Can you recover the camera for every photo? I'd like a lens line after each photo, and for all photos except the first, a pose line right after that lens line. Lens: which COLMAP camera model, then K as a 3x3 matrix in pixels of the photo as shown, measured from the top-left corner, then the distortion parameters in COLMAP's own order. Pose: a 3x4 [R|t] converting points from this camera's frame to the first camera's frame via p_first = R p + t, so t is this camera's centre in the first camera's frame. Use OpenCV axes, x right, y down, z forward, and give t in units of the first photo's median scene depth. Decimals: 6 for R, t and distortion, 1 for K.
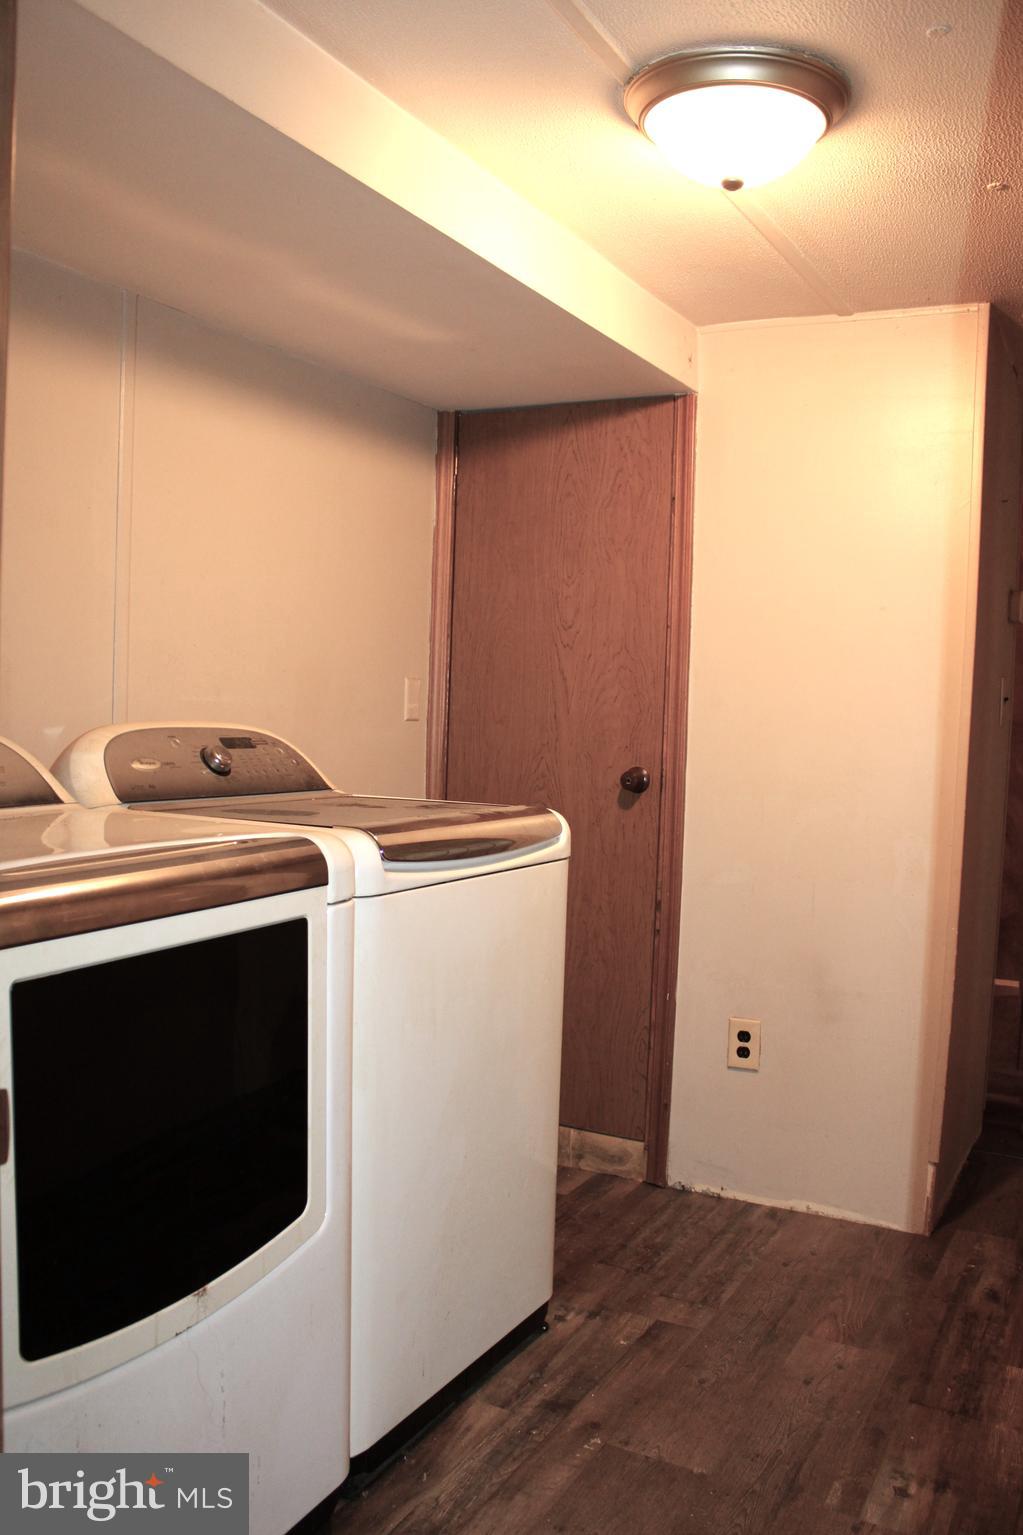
lens RADIAL K [[1310.9, 0, 511.6], [0, 1310.9, 771.7], [0, 0, 1]] dist [-0.173157, 0.151356]
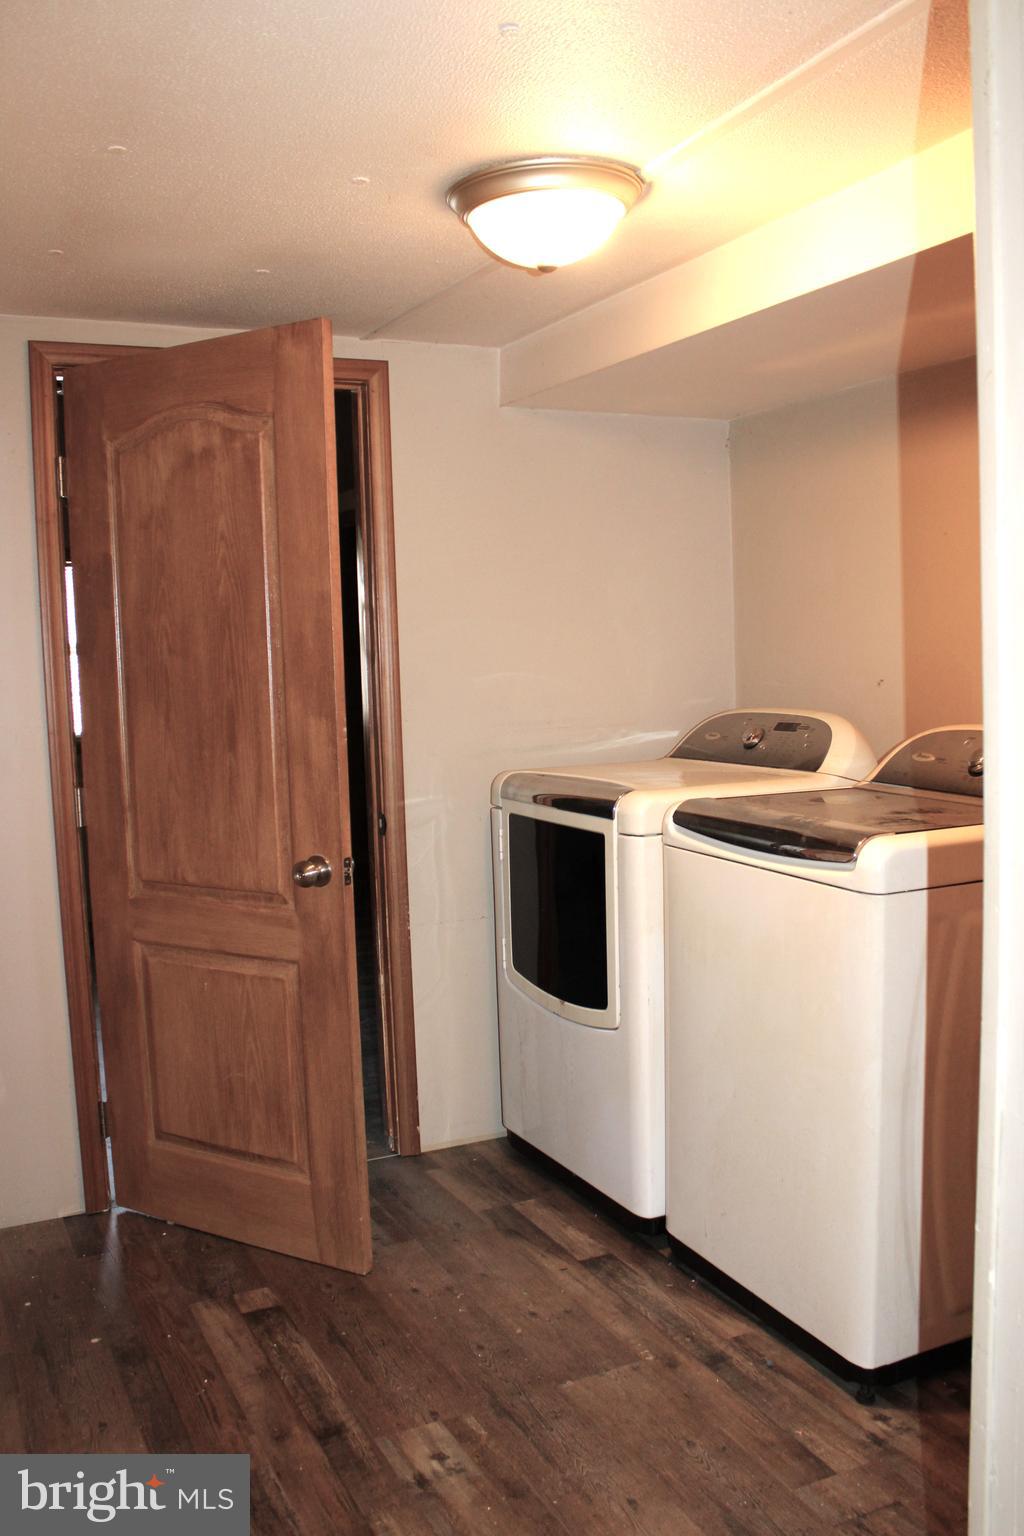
lens RADIAL K [[1311.7, 0, 512.1], [0, 1311.7, 772.2], [0, 0, 1]] dist [-0.173157, 0.151356]
pose [[-0.582296, 0.065118, -0.810364, 1.079473], [-0.039888, 0.993298, 0.108480, -0.125255], [0.811997, 0.095492, -0.575796, 1.564319]]
